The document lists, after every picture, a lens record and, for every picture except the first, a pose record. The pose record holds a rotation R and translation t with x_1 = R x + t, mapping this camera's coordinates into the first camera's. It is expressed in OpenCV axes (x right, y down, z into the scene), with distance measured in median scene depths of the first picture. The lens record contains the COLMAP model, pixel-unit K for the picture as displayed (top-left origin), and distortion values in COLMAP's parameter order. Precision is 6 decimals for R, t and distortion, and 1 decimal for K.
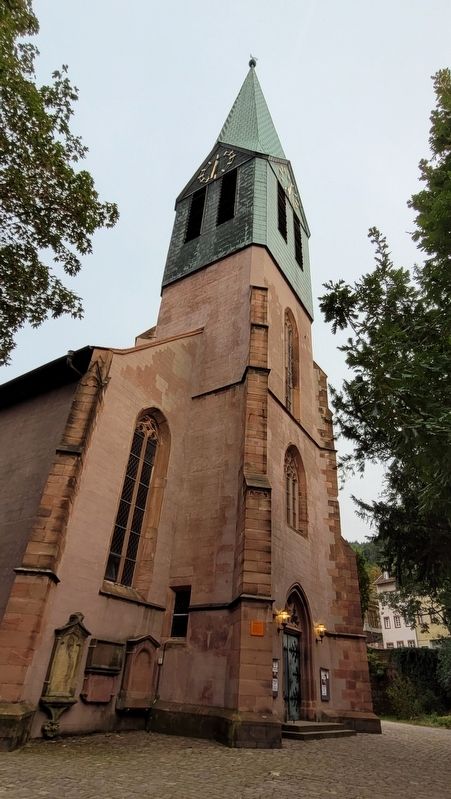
lens RADIAL K [[443.5, 0, 228.2], [0, 443.5, 401.1], [0, 0, 1]] dist [0.005048, -0.002963]
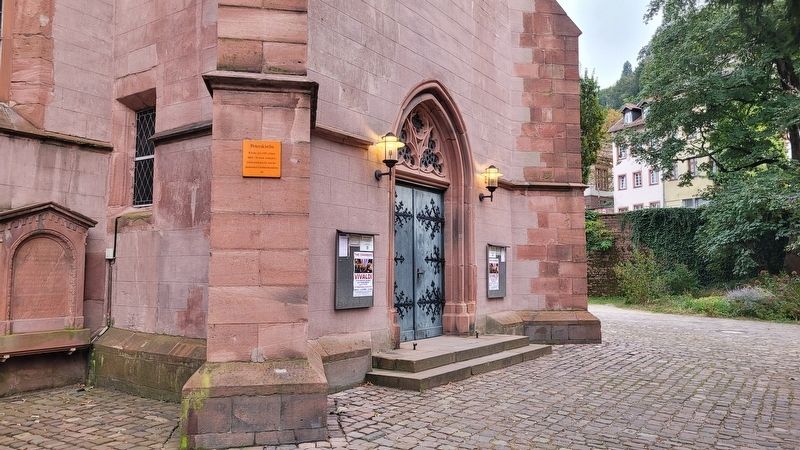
lens RADIAL K [[598.9, 0, 400.3], [0, 598.9, 224.9], [0, 0, 1]] dist [0.038162, -0.003380]
pose [[0.997373, -0.059490, -0.041323, 0.138896], [0.072017, 0.875537, 0.477754, 0.251523], [0.007758, -0.479475, 0.877521, 0.417865]]
